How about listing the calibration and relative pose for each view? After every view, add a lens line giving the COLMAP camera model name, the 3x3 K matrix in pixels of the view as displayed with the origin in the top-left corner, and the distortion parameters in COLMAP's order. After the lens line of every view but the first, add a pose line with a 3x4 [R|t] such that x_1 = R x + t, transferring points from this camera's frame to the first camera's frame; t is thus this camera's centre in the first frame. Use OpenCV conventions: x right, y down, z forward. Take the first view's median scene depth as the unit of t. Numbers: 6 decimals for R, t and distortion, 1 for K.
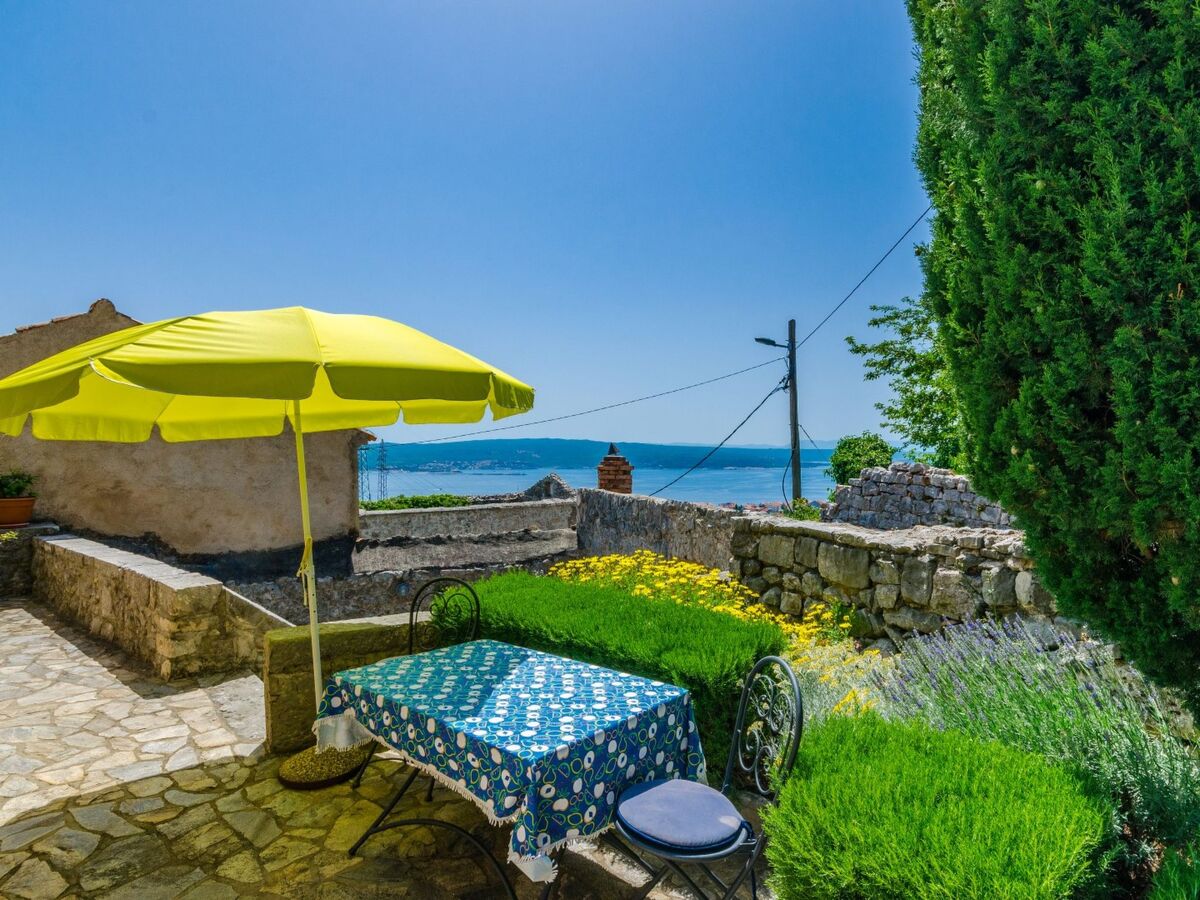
lens RADIAL K [[676.7, 0, 602.3], [0, 676.7, 425.8], [0, 0, 1]] dist [0.019290, -0.015471]
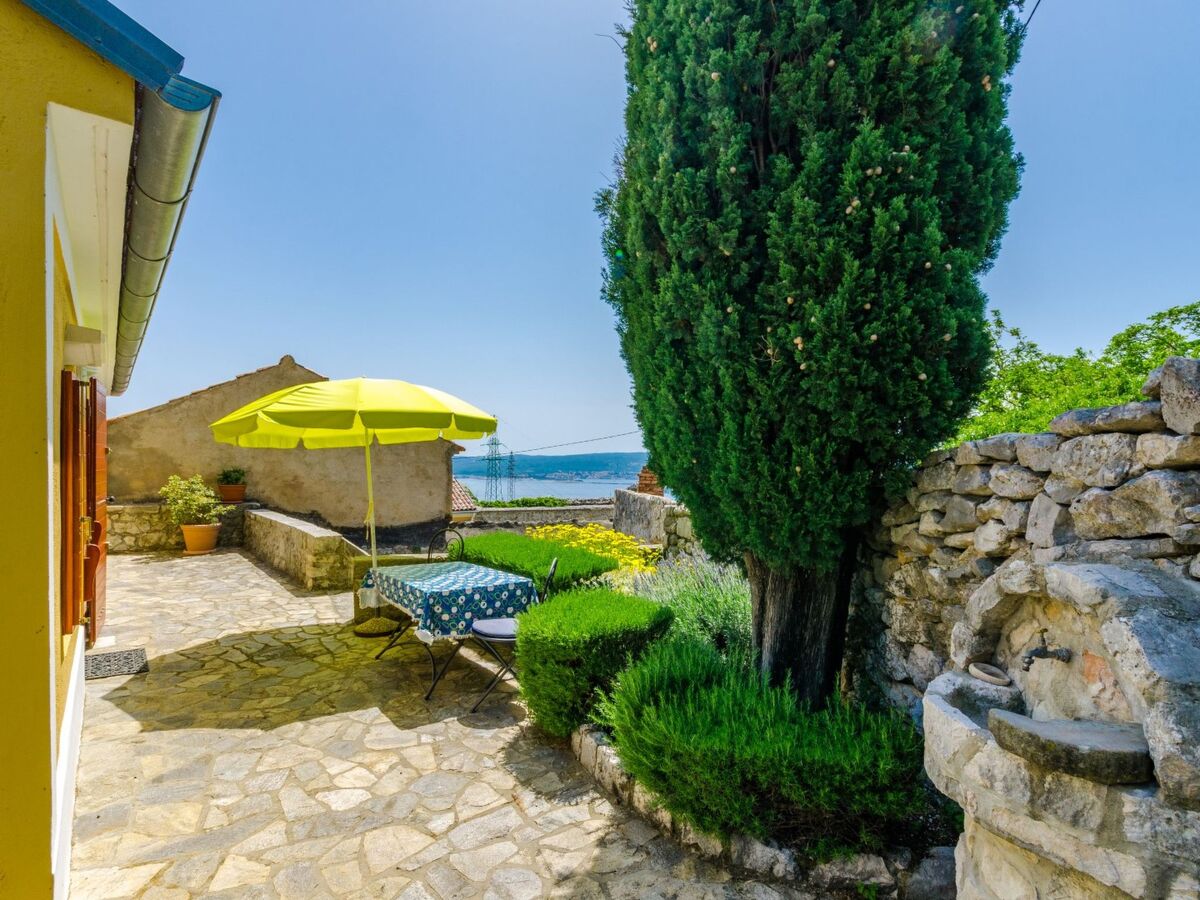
lens RADIAL K [[609.3, 0, 602.5], [0, 609.3, 441.8], [0, 0, 1]] dist [-0.001061, 0.000059]
pose [[0.984390, 0.008253, -0.175807, 0.320843], [-0.008011, 0.999966, 0.002082, -0.003822], [0.175819, -0.000641, 0.984422, -0.342963]]
